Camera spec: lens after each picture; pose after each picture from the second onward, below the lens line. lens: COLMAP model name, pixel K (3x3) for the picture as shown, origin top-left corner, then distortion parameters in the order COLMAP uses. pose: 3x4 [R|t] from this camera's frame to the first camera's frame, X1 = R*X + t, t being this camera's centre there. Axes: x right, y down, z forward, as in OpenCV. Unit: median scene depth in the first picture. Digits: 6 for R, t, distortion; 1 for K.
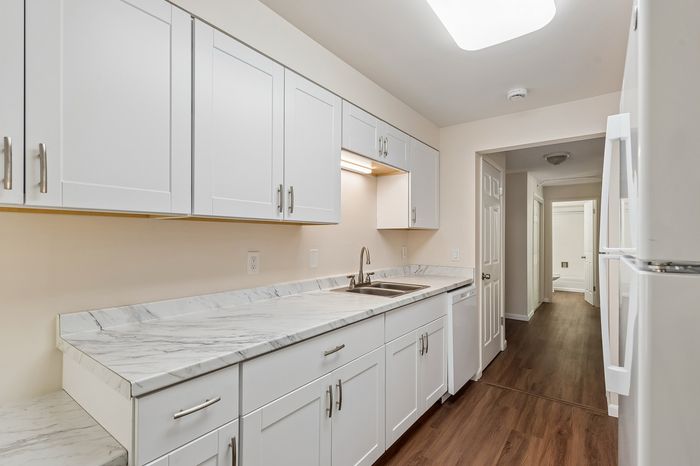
lens RADIAL K [[336.0, 0, 347.3], [0, 336.0, 237.1], [0, 0, 1]] dist [0.005498, 0.000479]
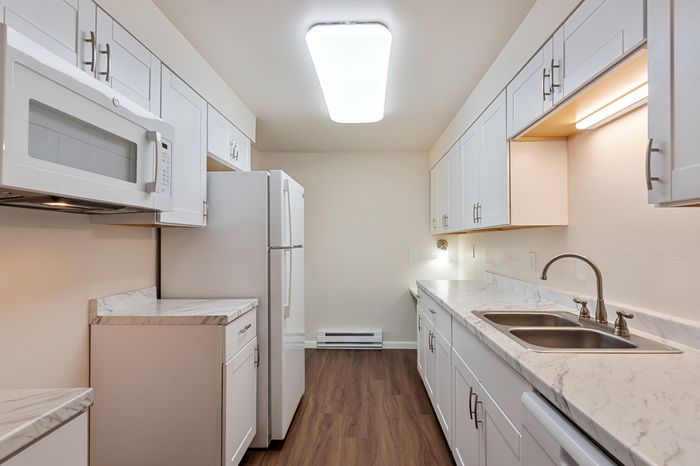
lens RADIAL K [[336.0, 0, 347.3], [0, 336.0, 237.1], [0, 0, 1]] dist [0.005498, 0.000479]
pose [[-0.813765, -0.003878, -0.581181, 0.748049], [0.001602, 0.999959, -0.008916, -0.000593], [0.581192, -0.008187, -0.813726, 1.266073]]
